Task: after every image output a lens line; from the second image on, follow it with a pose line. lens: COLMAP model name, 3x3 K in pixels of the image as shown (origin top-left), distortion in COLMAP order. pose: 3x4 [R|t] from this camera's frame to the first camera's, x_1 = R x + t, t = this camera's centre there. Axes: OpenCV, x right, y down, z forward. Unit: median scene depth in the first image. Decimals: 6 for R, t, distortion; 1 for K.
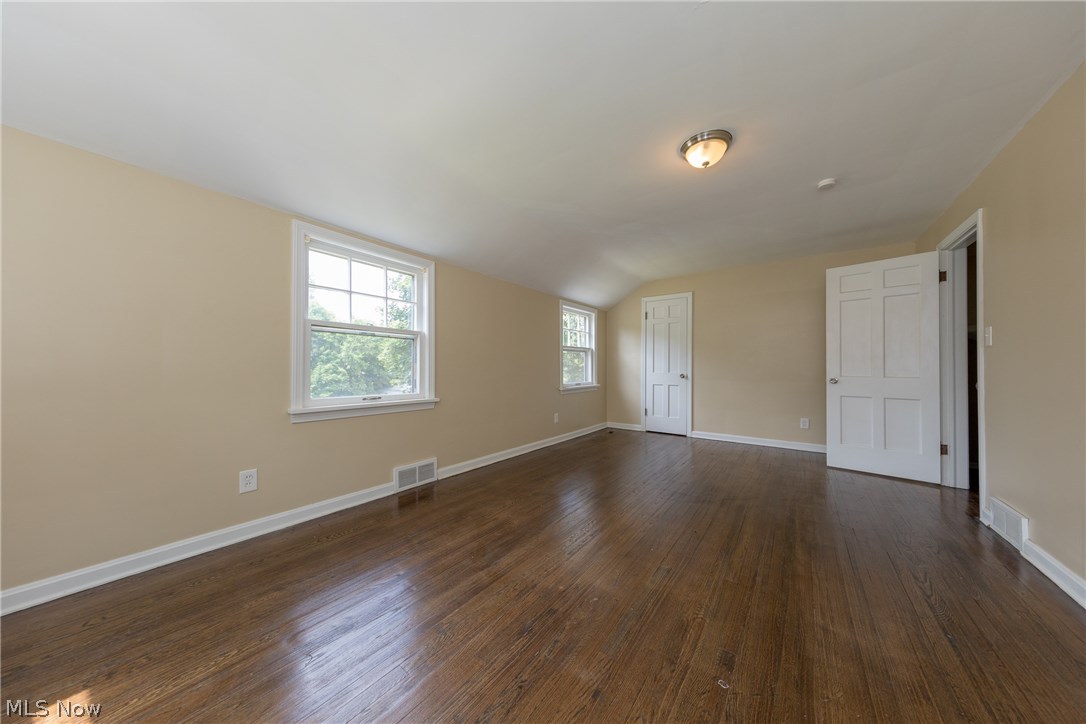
lens RADIAL K [[347.2, 0, 533.4], [0, 347.2, 363.9], [0, 0, 1]] dist [0.001944, -0.000280]
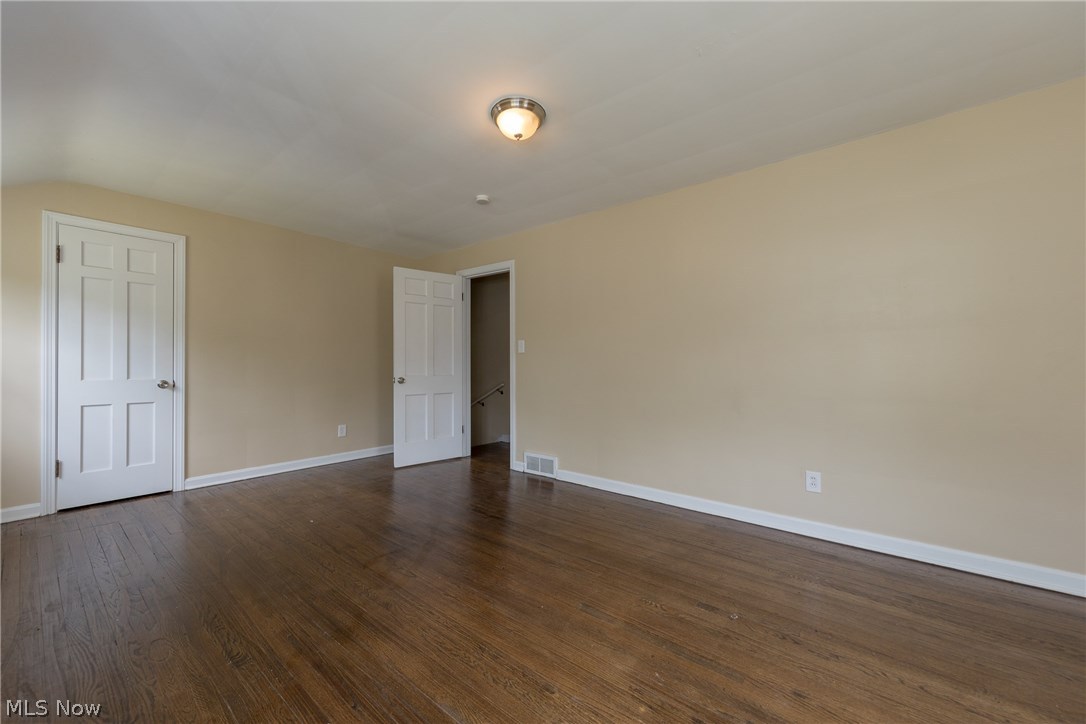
lens RADIAL K [[429.9, 0, 538.8], [0, 429.9, 362.1], [0, 0, 1]] dist [0.001697, -0.000101]
pose [[0.000529, -0.000978, 0.999999, -0.359429], [-0.008200, 0.999966, 0.000983, -0.008282], [-0.999966, -0.008201, 0.000521, 0.587446]]
